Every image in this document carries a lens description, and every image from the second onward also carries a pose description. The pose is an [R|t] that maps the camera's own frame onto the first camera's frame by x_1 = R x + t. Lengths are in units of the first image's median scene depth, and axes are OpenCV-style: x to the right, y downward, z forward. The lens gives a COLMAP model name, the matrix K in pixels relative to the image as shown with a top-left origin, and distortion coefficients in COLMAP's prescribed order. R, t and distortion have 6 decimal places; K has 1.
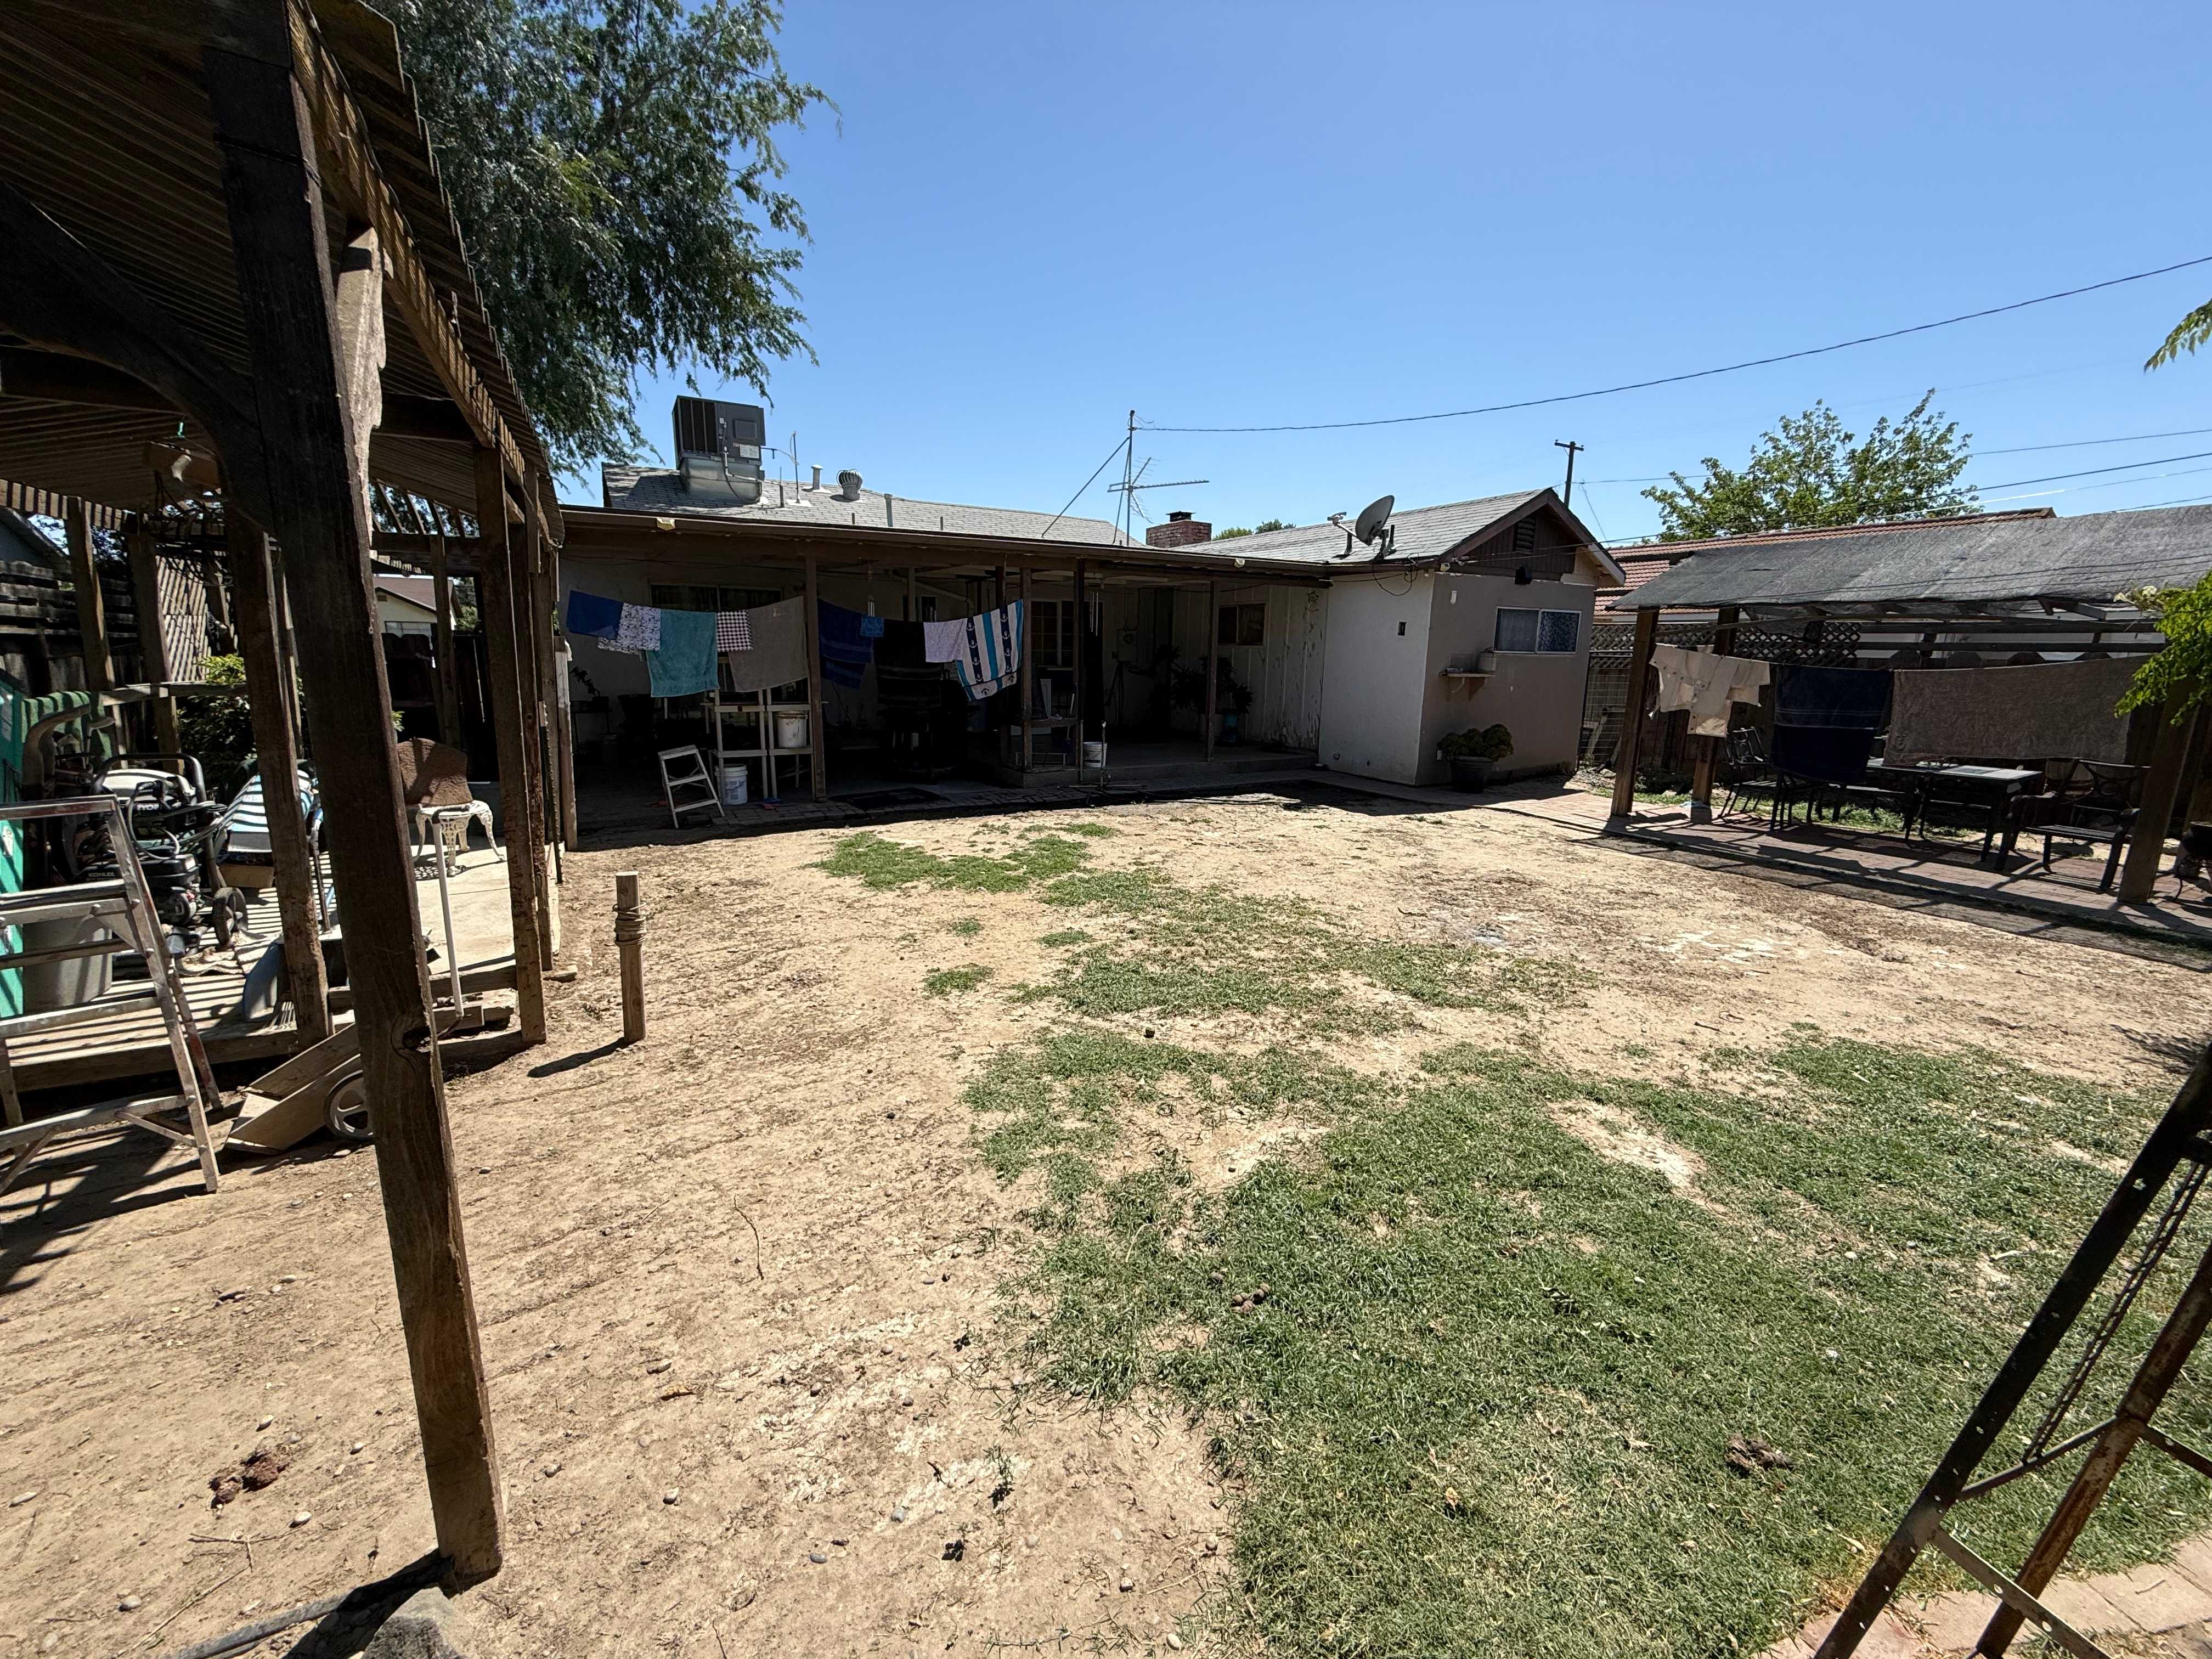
lens RADIAL K [[882.0, 0, 1091.7], [0, 882.0, 815.3], [0, 0, 1]] dist [-0.002272, 0.000847]
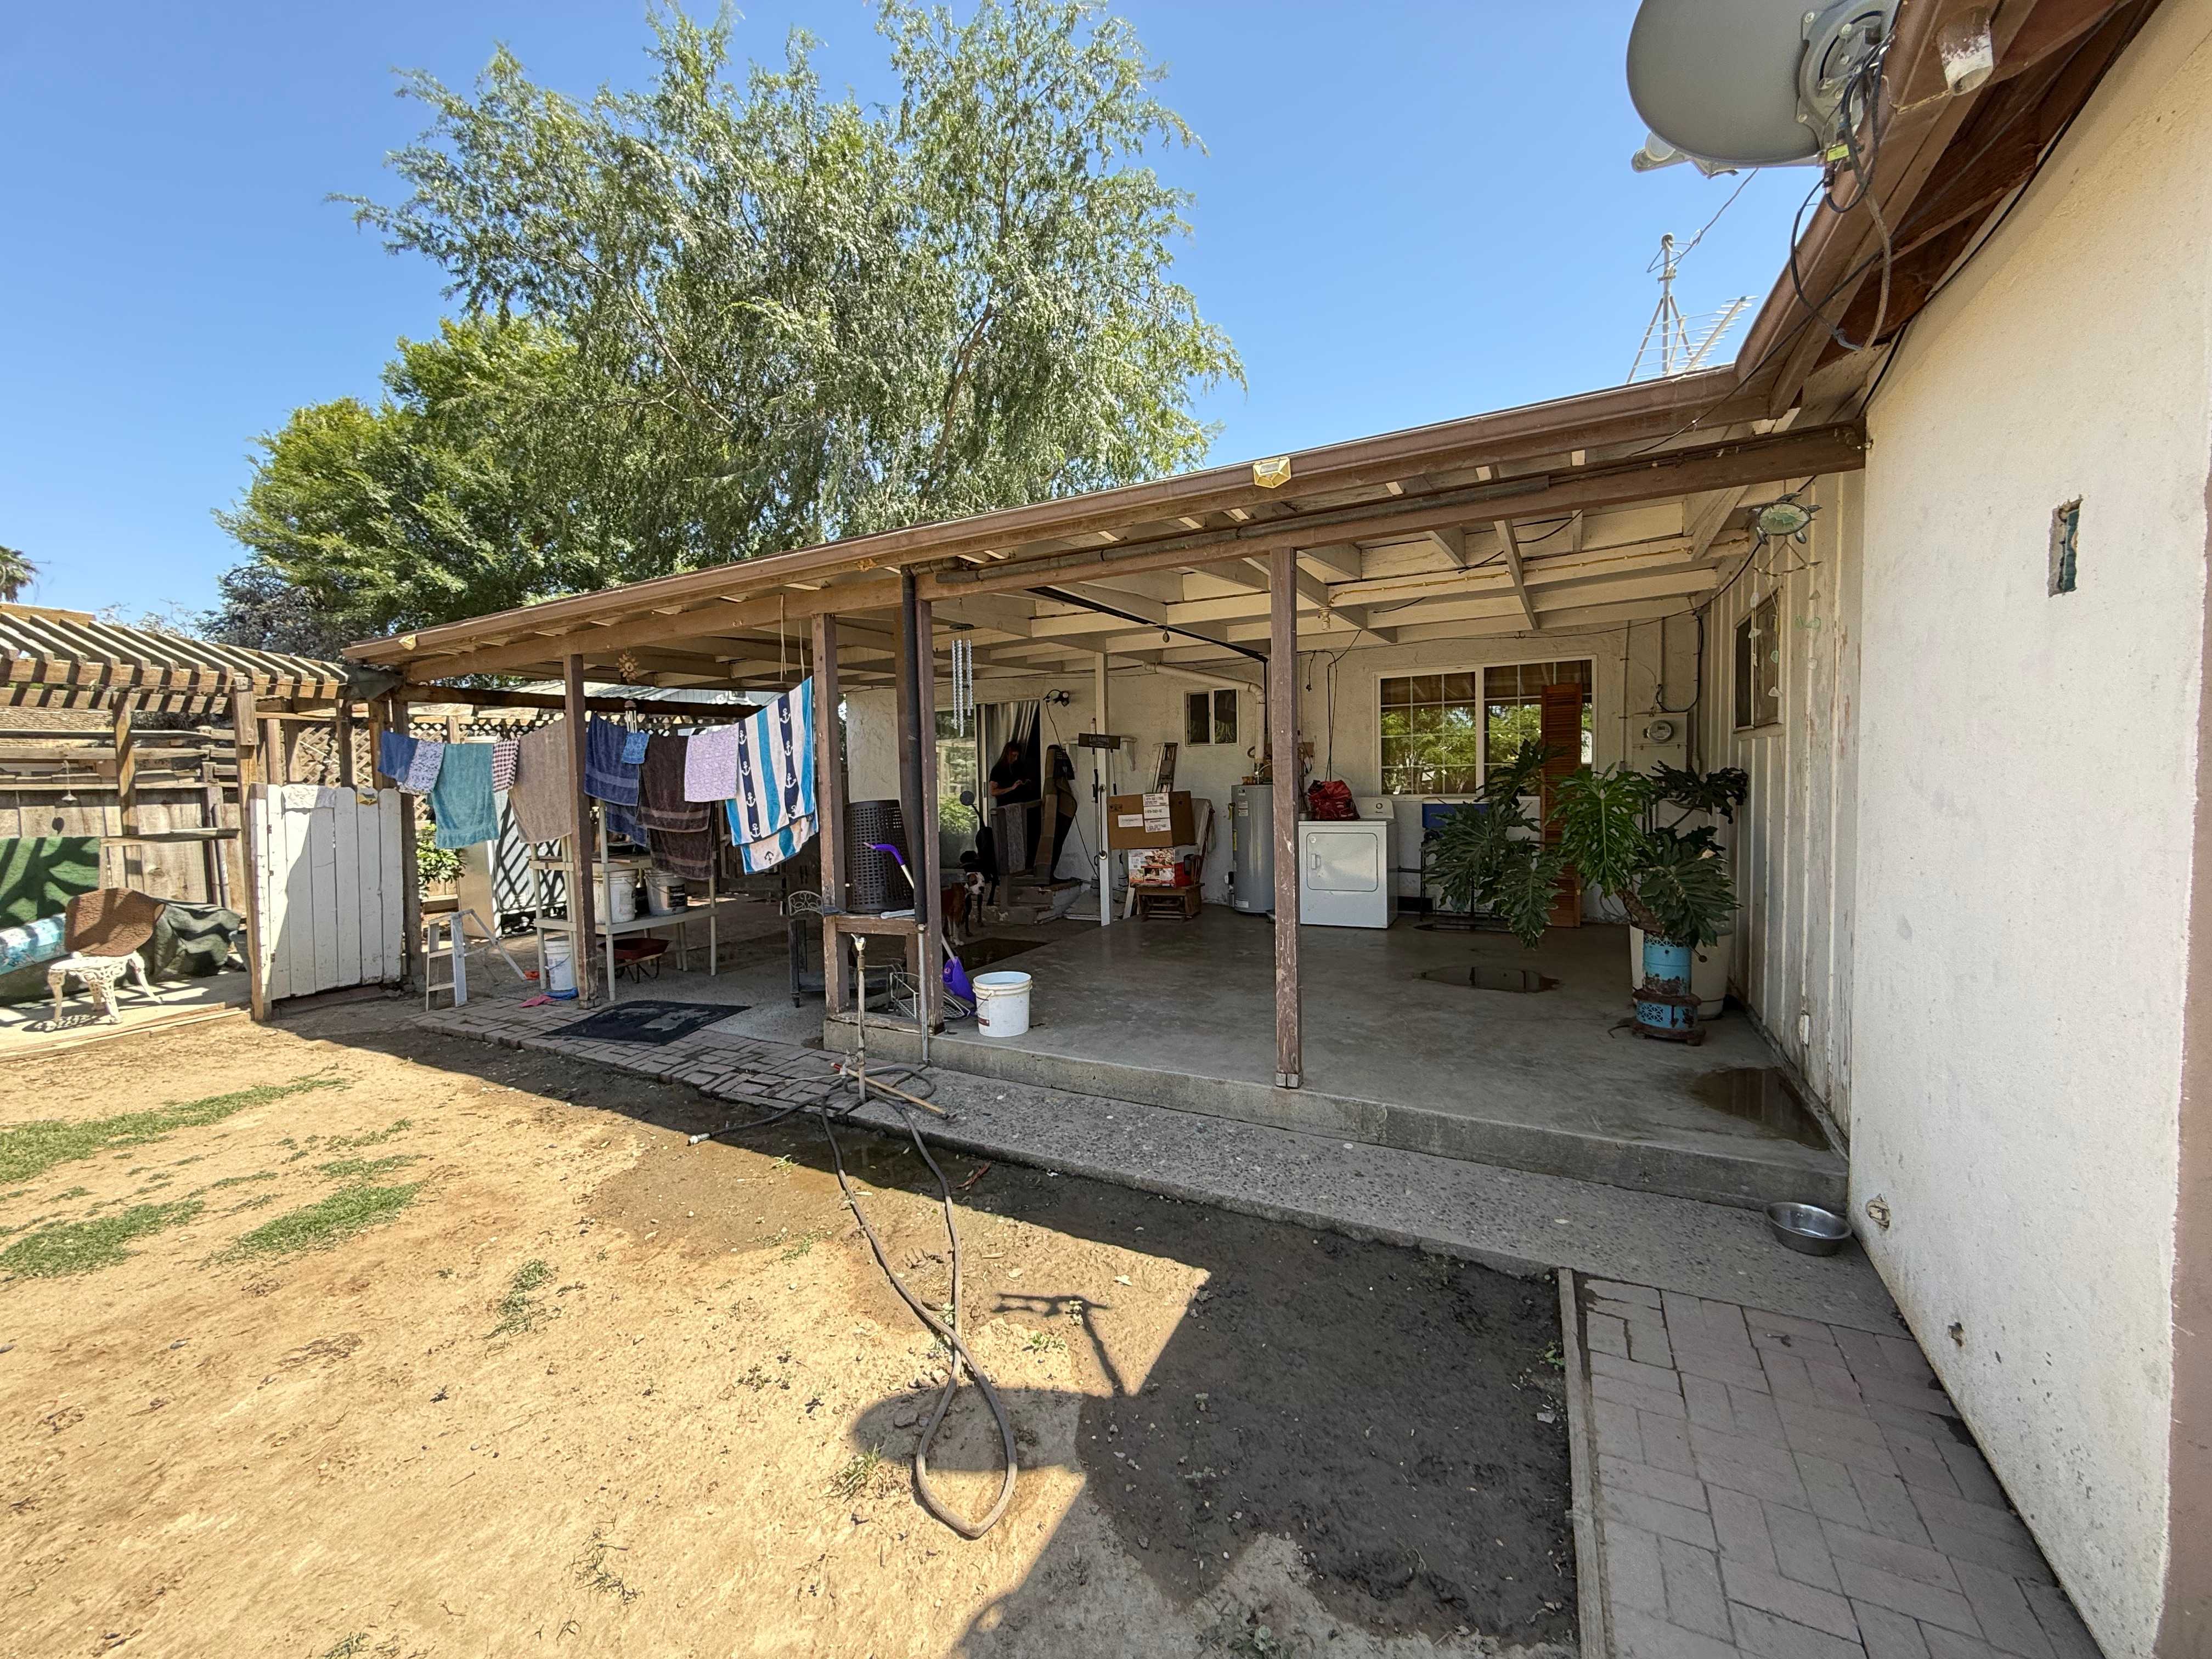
lens RADIAL K [[882.0, 0, 1098.6], [0, 882.0, 826.3], [0, 0, 1]] dist [-0.002272, 0.000847]
pose [[0.534410, 0.013932, -0.845111, 0.361591], [-0.130307, 0.989268, -0.066092, -0.127155], [0.835121, 0.145444, 0.530490, 0.753715]]
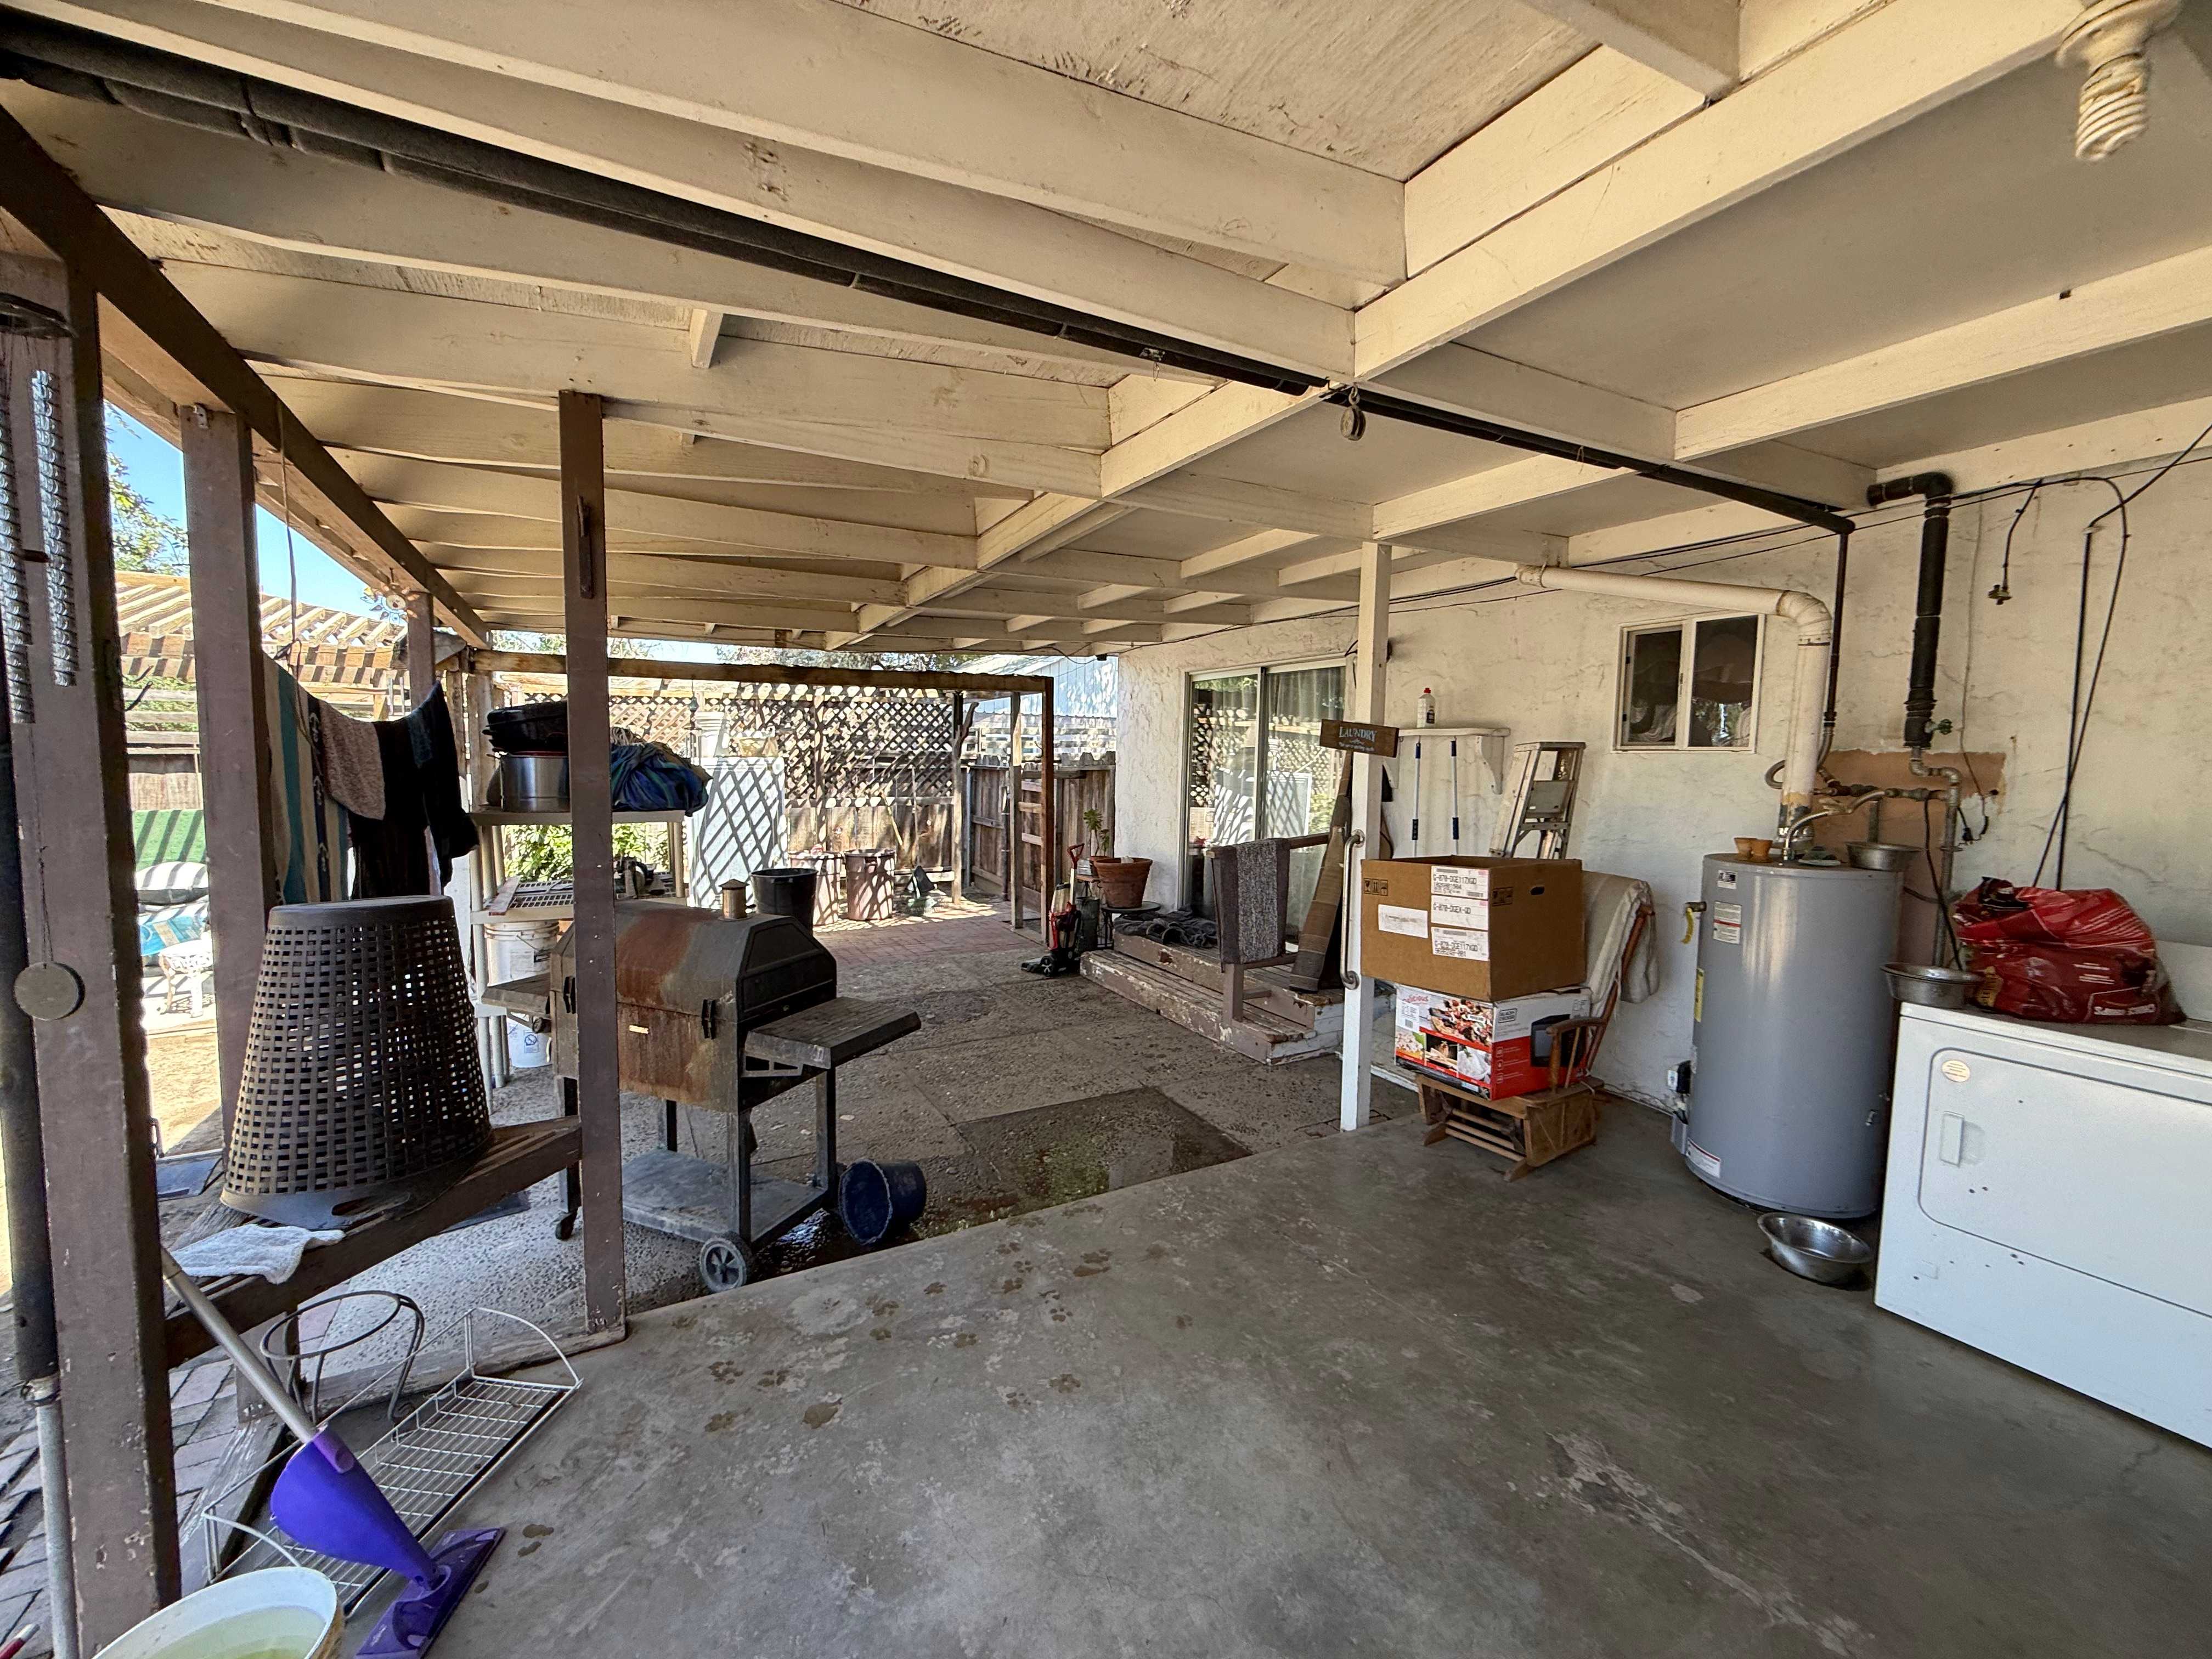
lens RADIAL K [[882.0, 0, 1099.9], [0, 882.0, 825.7], [0, 0, 1]] dist [-0.002272, 0.000847]
pose [[-0.010342, 0.060615, -0.998108, 0.051732], [-0.207988, 0.976200, 0.061439, -0.222345], [0.978077, 0.208229, 0.002511, 1.074460]]
